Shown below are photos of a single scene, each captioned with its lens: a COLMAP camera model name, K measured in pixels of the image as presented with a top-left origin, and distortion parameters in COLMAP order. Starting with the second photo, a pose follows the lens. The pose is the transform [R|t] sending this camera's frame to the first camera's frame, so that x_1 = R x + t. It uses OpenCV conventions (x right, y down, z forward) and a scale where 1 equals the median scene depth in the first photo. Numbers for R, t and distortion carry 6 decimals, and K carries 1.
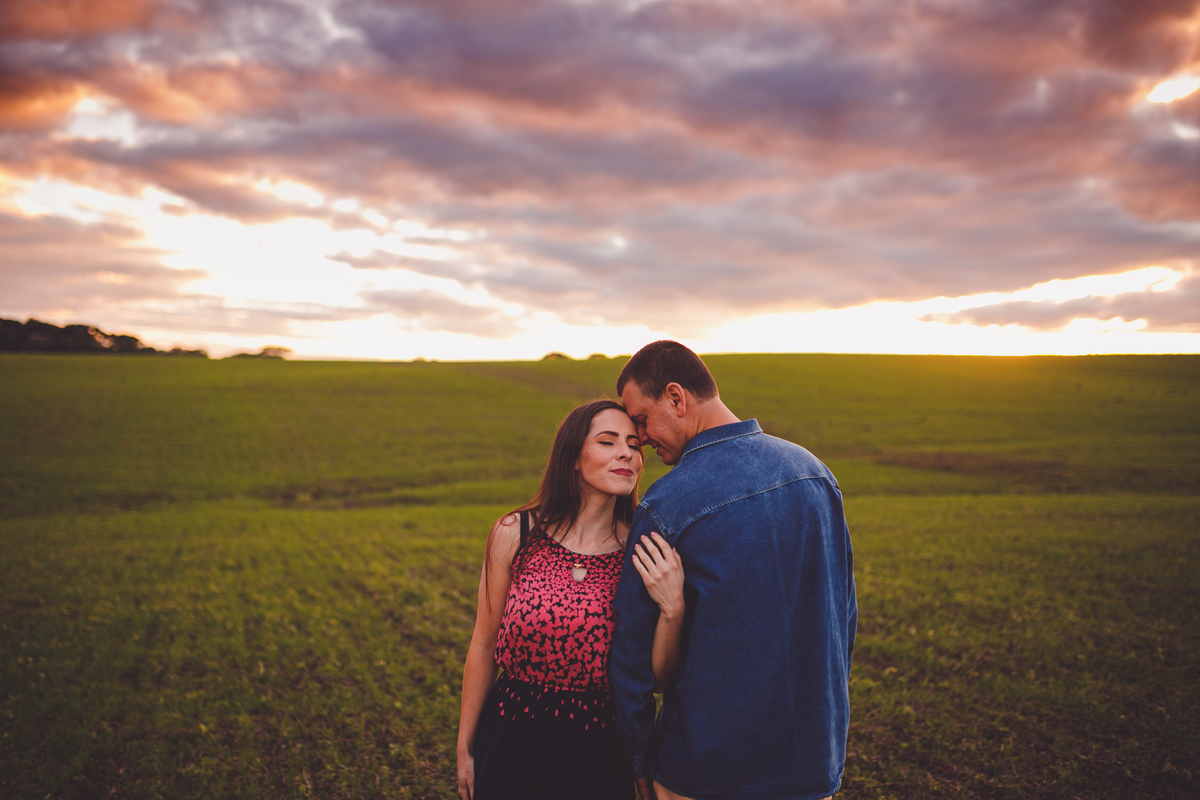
lens RADIAL K [[1231.8, 0, 592.0], [0, 1231.8, 395.8], [0, 0, 1]] dist [-0.048624, 0.000000]
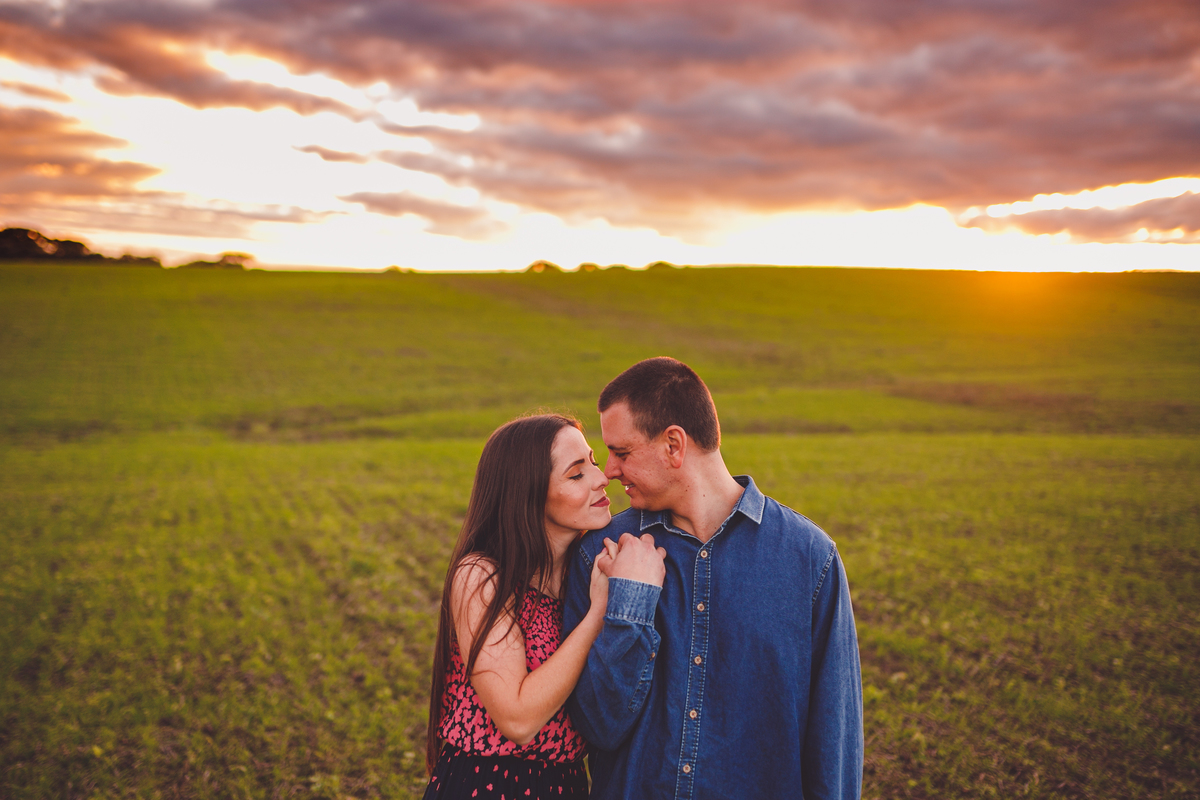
lens RADIAL K [[1231.8, 0, 609.2], [0, 1231.8, 406.4], [0, 0, 1]] dist [-0.048624, 0.000000]
pose [[0.999943, 0.009391, 0.005147, 0.024335], [-0.009908, 0.993667, 0.111926, -0.047165], [-0.004063, -0.111970, 0.993703, 0.120564]]
